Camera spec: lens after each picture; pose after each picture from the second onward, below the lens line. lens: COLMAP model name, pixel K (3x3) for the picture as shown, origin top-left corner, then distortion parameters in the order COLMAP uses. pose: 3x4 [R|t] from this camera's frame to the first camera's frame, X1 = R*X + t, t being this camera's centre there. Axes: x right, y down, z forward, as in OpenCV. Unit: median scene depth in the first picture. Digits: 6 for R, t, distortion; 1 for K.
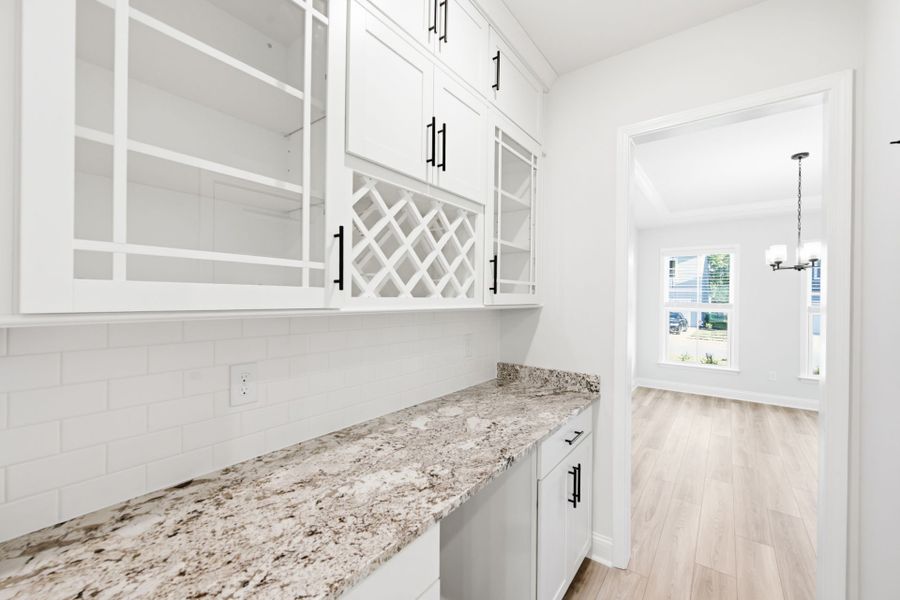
lens RADIAL K [[352.8, 0, 450.0], [0, 352.8, 300.0], [0, 0, 1]] dist [-0.000959, -0.000206]
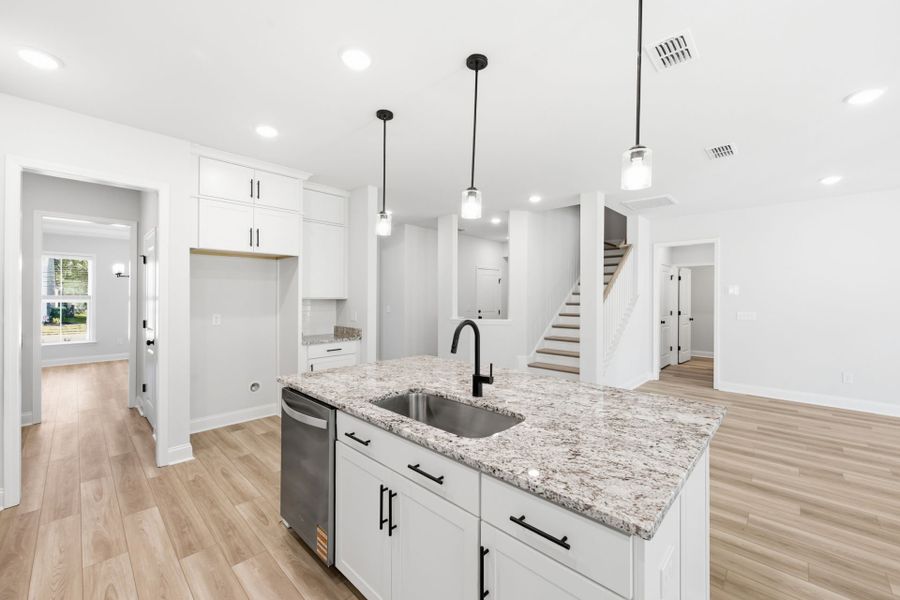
lens RADIAL K [[363.3, 0, 452.0], [0, 363.3, 295.3], [0, 0, 1]] dist [-0.000462, -0.000131]
pose [[0.104360, -0.009386, 0.994495, -0.089239], [-0.001399, 0.999953, 0.009584, -0.001372], [-0.994539, -0.002392, 0.104342, -0.106498]]
